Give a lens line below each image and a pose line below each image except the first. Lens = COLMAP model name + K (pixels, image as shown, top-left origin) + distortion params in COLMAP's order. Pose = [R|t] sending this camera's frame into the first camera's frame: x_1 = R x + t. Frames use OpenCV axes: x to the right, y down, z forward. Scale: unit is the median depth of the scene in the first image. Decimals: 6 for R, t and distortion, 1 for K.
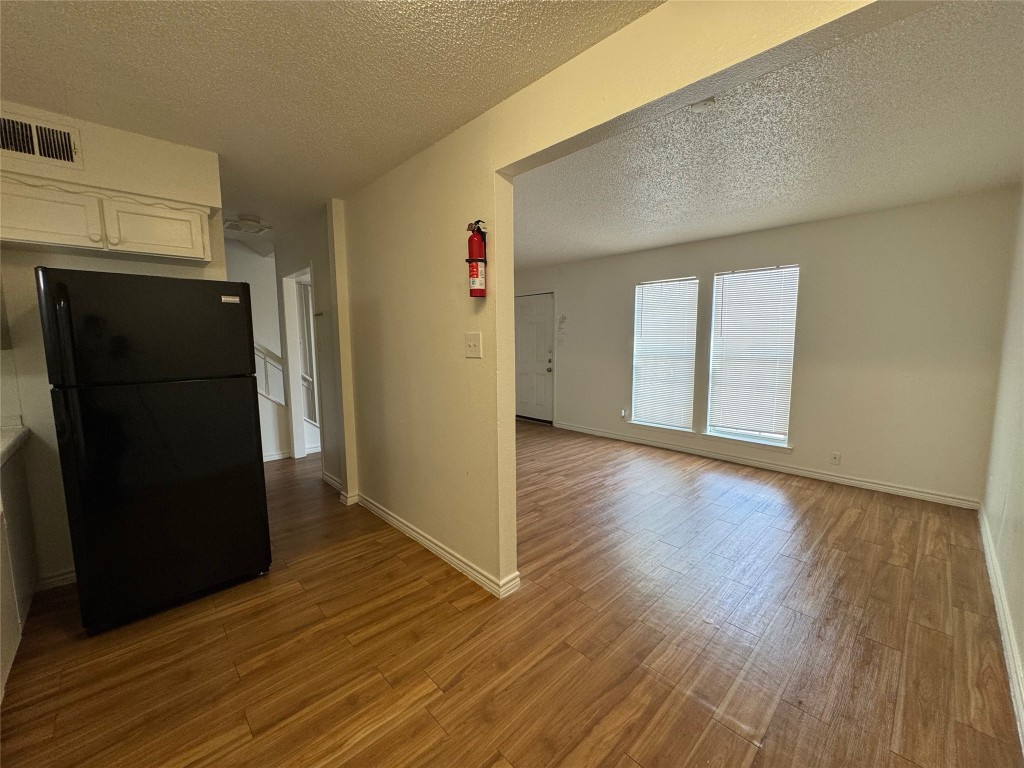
lens RADIAL K [[411.5, 0, 512.4], [0, 411.5, 386.6], [0, 0, 1]] dist [-0.001041, 0.000341]
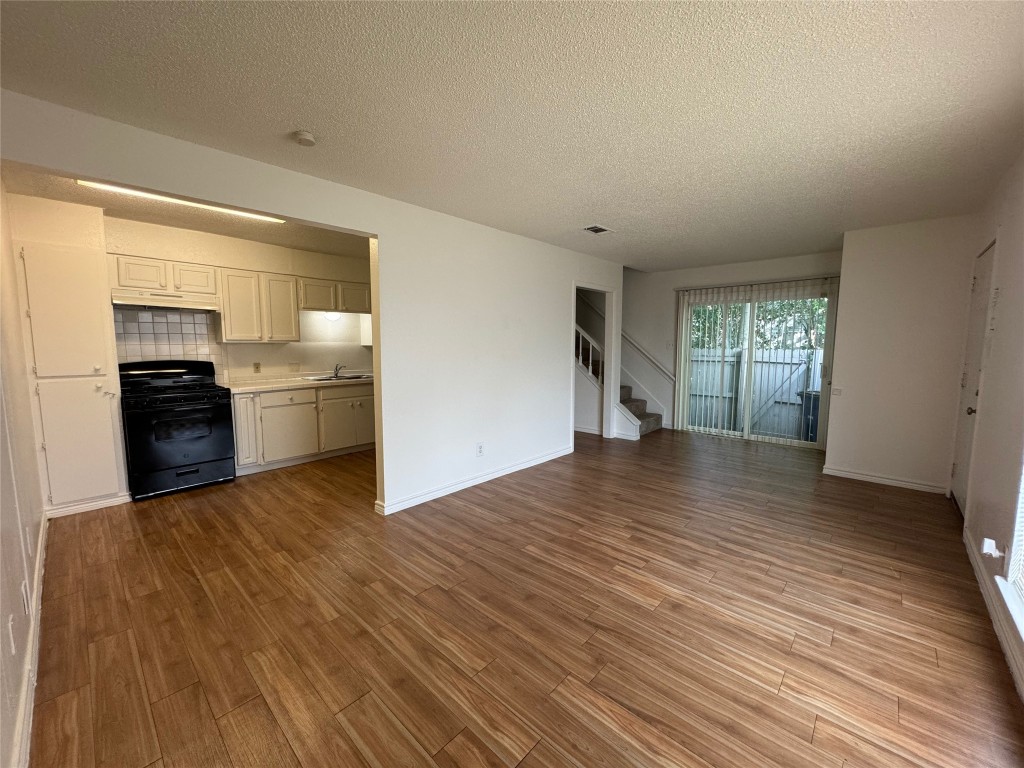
lens RADIAL K [[411.5, 0, 511.6], [0, 411.5, 381.0], [0, 0, 1]] dist [-0.001041, 0.000341]
pose [[0.058585, 0.099521, -0.993309, 0.816736], [-0.115285, 0.989036, 0.092293, -0.092283], [0.991603, 0.109107, 0.069416, 0.739730]]
